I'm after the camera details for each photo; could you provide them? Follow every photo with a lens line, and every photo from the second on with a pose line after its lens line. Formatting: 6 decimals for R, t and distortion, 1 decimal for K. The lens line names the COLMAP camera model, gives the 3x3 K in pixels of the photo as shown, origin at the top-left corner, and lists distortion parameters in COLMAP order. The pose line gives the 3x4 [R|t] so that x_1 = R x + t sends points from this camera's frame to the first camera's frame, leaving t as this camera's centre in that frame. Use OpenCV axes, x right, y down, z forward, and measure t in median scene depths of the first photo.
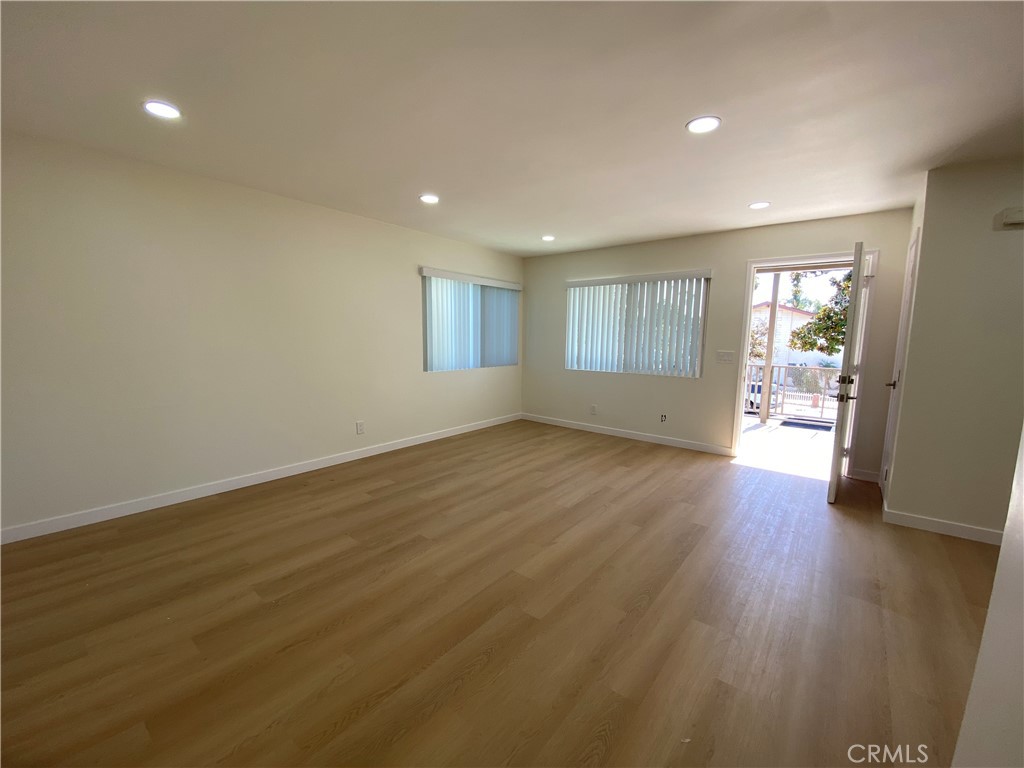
lens RADIAL K [[408.9, 0, 512.0], [0, 408.9, 384.0], [0, 0, 1]] dist [0.000761, -0.000179]
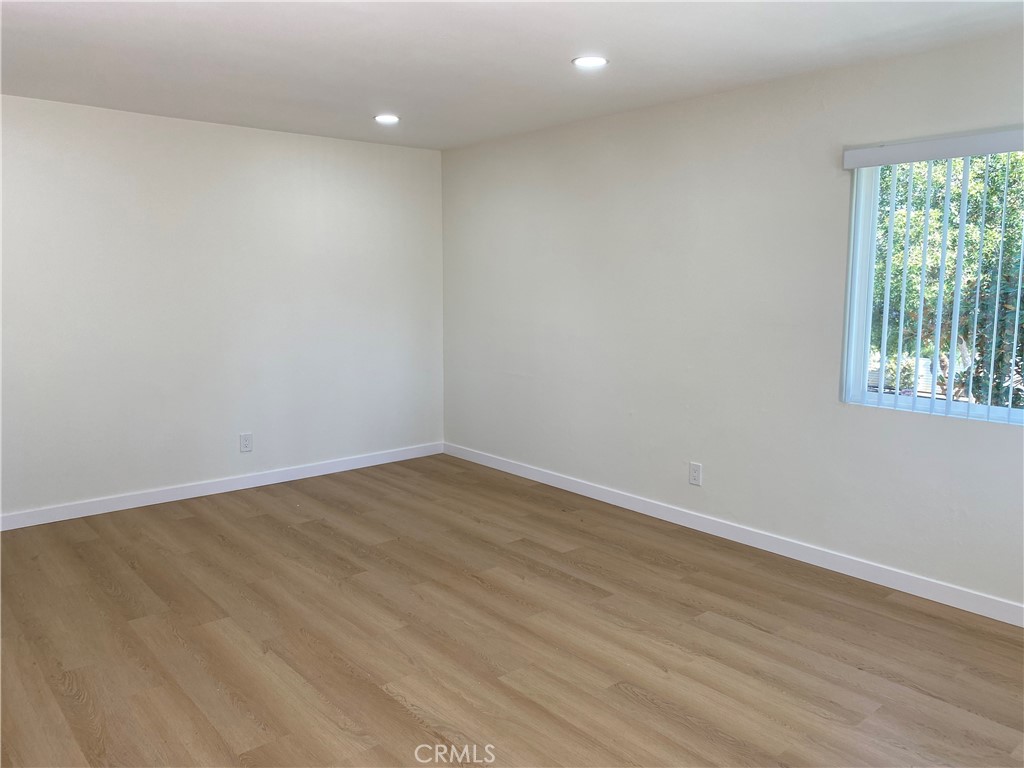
lens RADIAL K [[790.7, 0, 506.0], [0, 790.7, 366.9], [0, 0, 1]] dist [0.042187, -0.079489]
pose [[-0.185095, 0.103261, -0.977280, 0.856032], [-0.126069, 0.983752, 0.127822, -0.168408], [0.974601, 0.146864, -0.169069, 1.104111]]
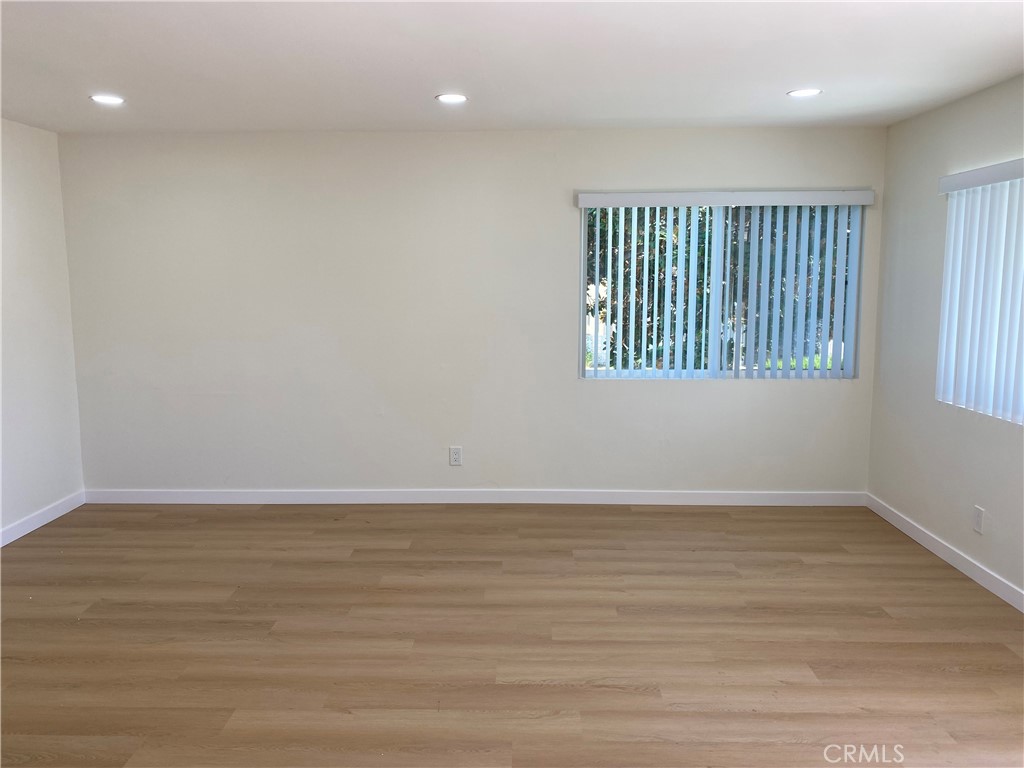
lens RADIAL K [[790.7, 0, 506.0], [0, 790.7, 366.9], [0, 0, 1]] dist [0.042187, -0.079489]
pose [[0.614711, 0.078706, -0.784816, 0.772527], [-0.085942, 0.995768, 0.032548, -0.096200], [0.784057, 0.047441, 0.618874, 0.354953]]
